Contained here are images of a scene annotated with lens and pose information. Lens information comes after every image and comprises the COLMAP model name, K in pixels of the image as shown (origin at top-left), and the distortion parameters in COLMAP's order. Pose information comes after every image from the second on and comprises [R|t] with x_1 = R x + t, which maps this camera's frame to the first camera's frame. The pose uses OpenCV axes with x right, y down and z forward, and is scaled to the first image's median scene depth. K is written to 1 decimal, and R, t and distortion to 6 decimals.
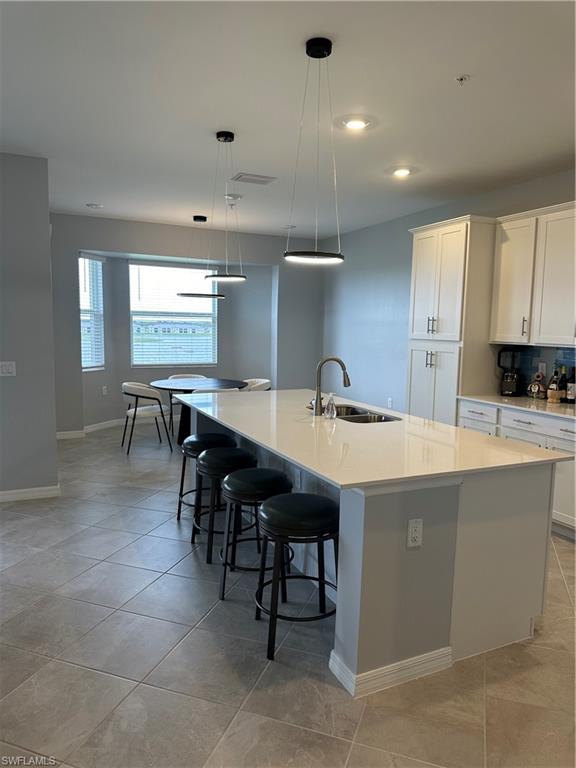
lens RADIAL K [[544.4, 0, 288.0], [0, 544.4, 384.0], [0, 0, 1]] dist [0.028709, -0.027545]
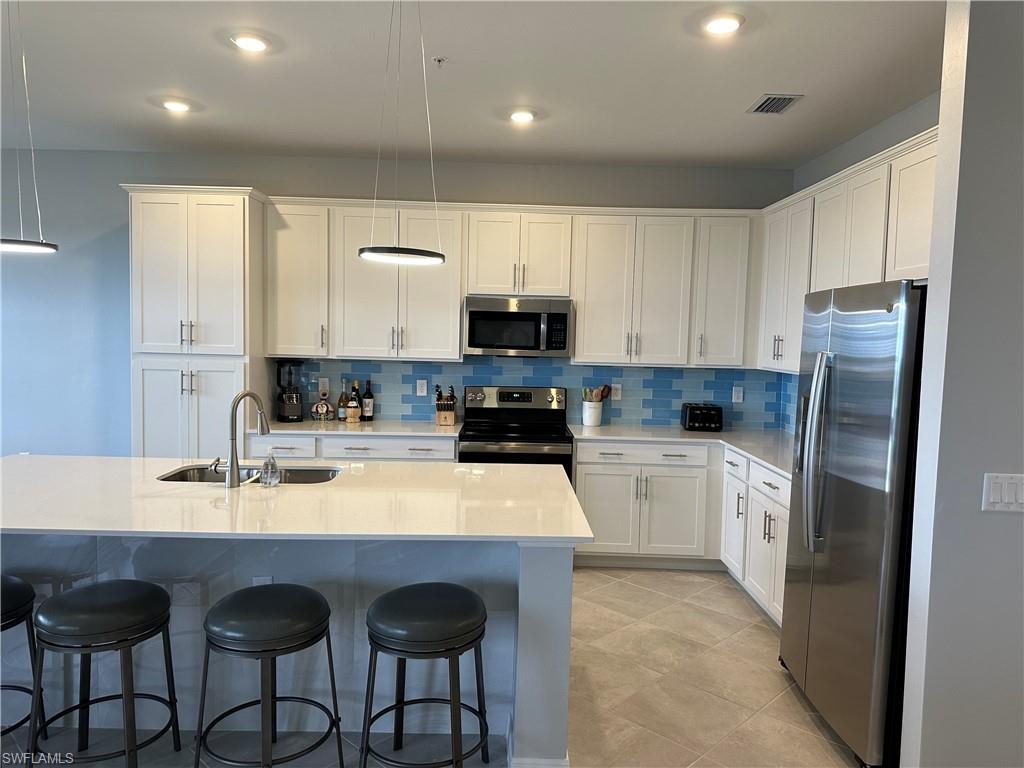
lens RADIAL K [[716.2, 0, 512.3], [0, 716.2, 387.5], [0, 0, 1]] dist [0.119453, -0.162823]
pose [[0.431000, -0.076584, 0.899096, -0.421598], [0.081567, 0.995619, 0.045704, -0.051578], [-0.898658, 0.053638, 0.435359, 0.252587]]
